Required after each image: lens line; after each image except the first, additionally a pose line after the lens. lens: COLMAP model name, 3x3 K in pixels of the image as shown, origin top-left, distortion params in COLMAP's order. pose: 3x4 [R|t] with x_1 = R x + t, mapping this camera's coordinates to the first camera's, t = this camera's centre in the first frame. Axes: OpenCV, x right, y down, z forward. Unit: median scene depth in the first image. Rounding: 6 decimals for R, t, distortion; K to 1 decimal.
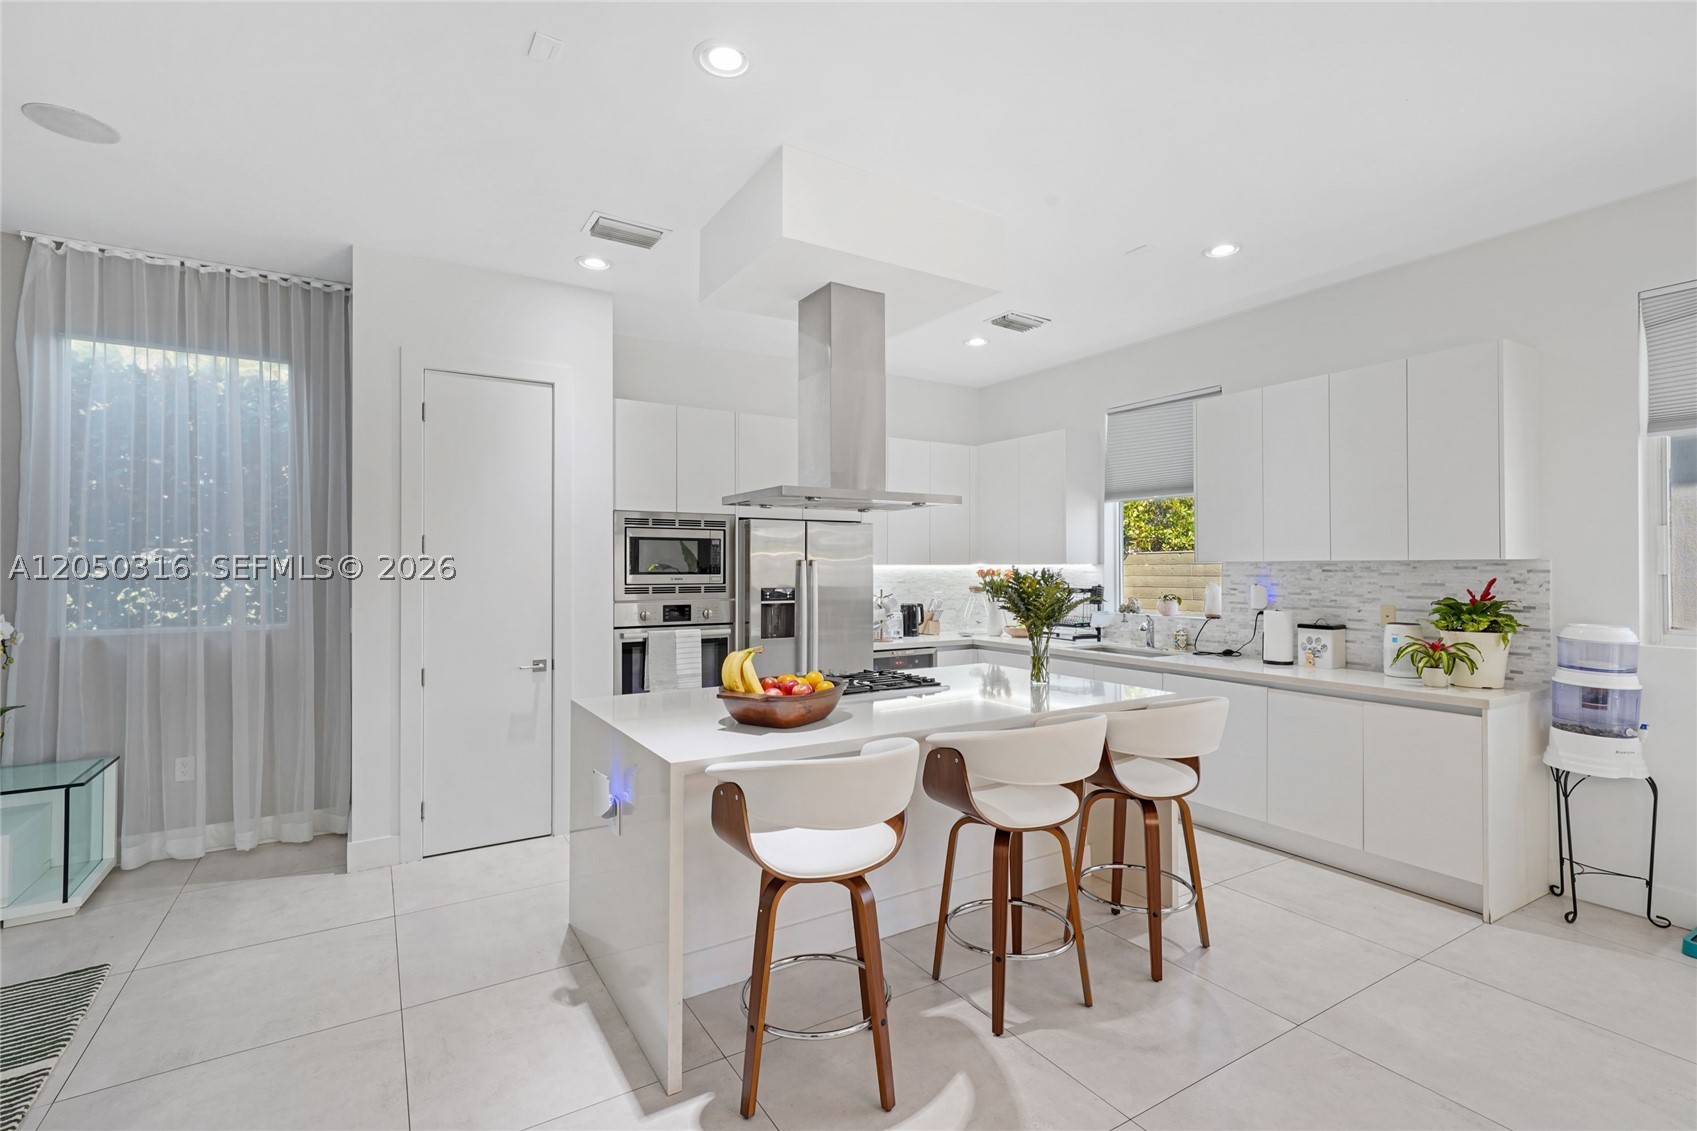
lens RADIAL K [[777.8, 0, 848.5], [0, 777.8, 565.5], [0, 0, 1]] dist [0.001923, 0.000207]
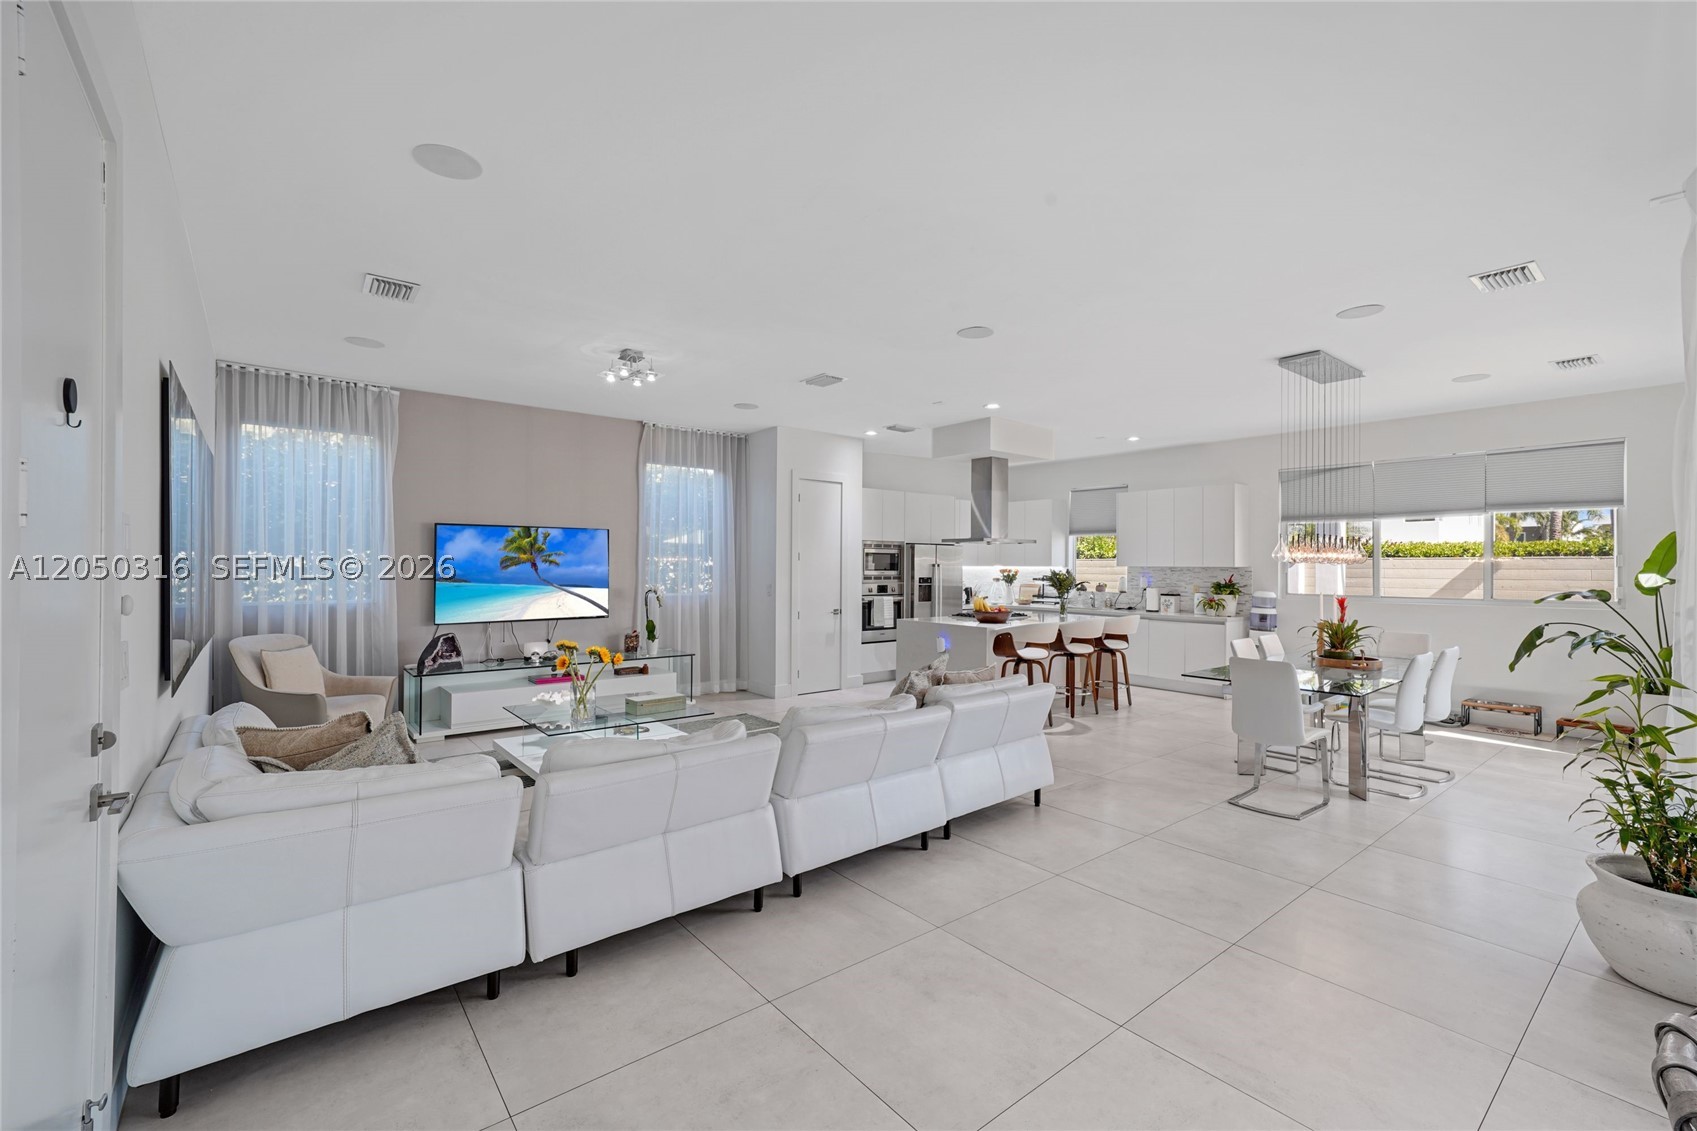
lens RADIAL K [[726.9, 0, 848.5], [0, 726.9, 565.5], [0, 0, 1]] dist [0.000520, 0.000020]
pose [[0.991553, 0.008167, 0.129446, -0.600496], [-0.008379, 0.999964, 0.001095, -0.003382], [-0.129432, -0.002170, 0.991586, -0.985130]]
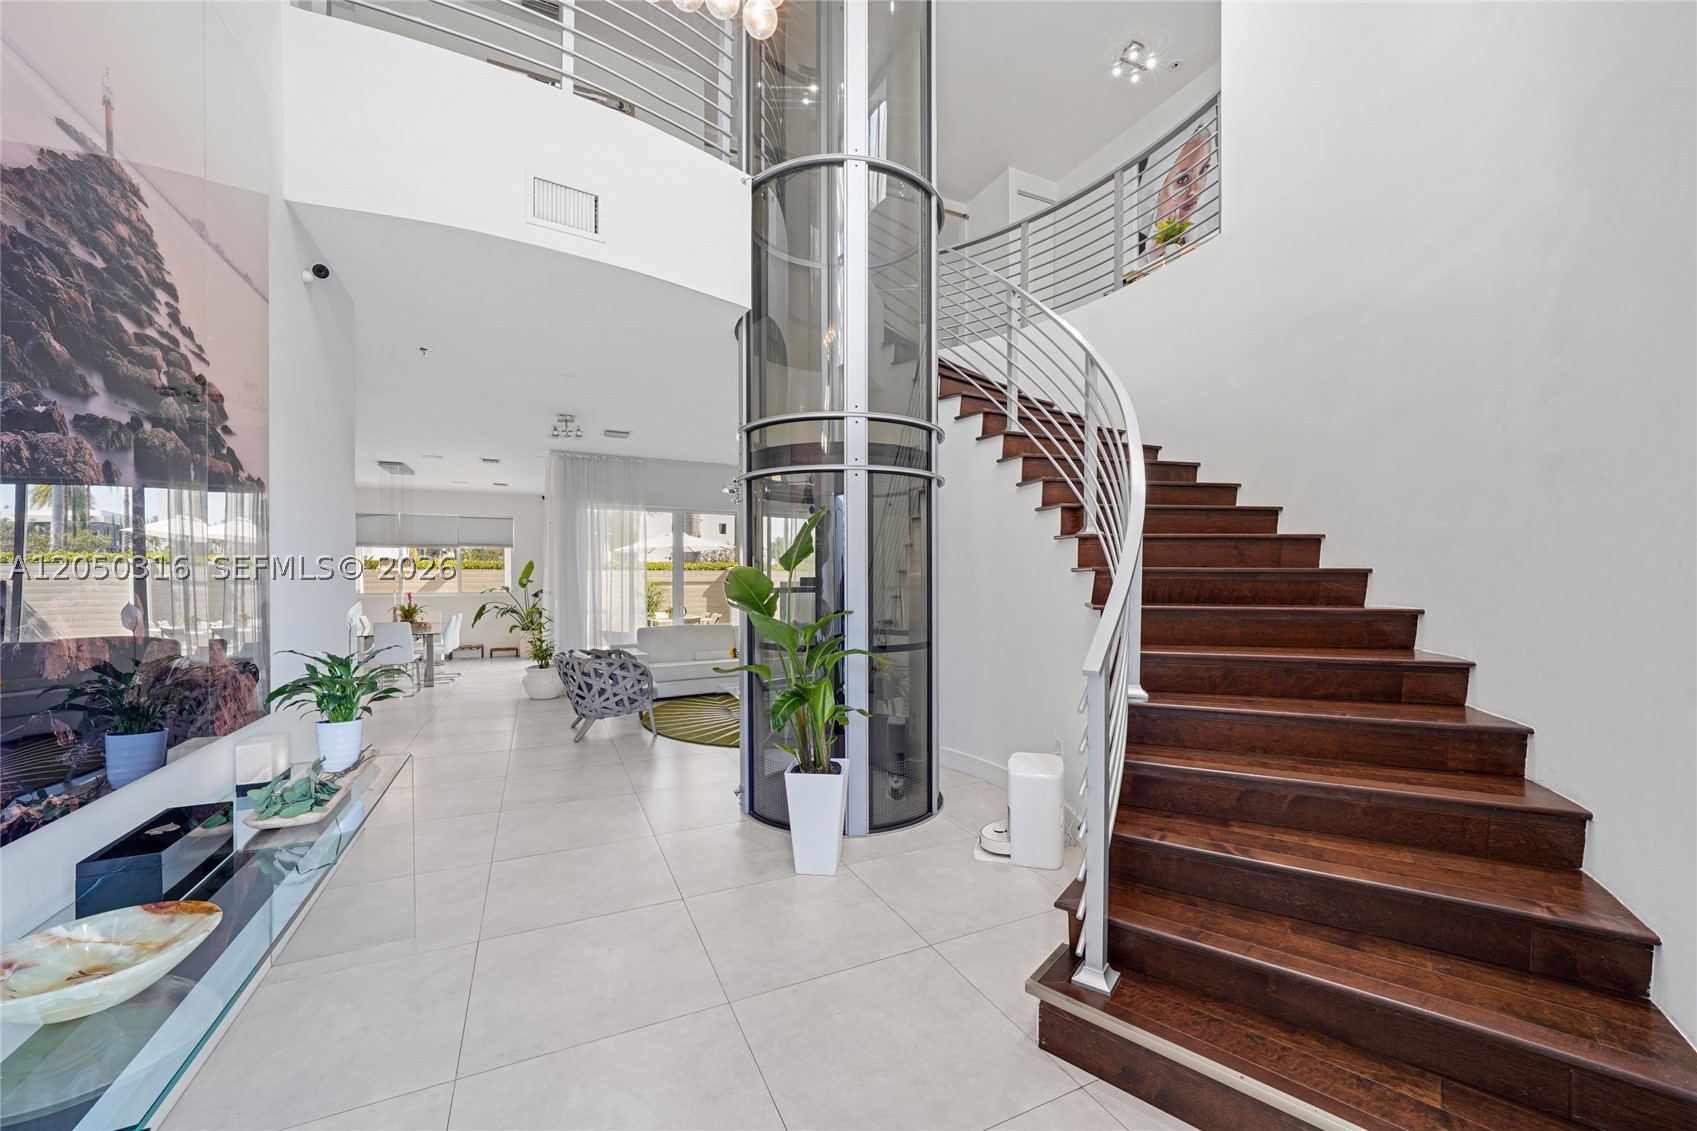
lens RADIAL K [[777.8, 0, 848.5], [0, 777.8, 565.5], [0, 0, 1]] dist [0.001923, 0.000207]
pose [[0.168606, 0.016550, 0.985545, -2.391495], [-0.002005, 0.999863, -0.016447, -0.003228], [-0.985681, 0.000797, 0.168616, -1.990946]]
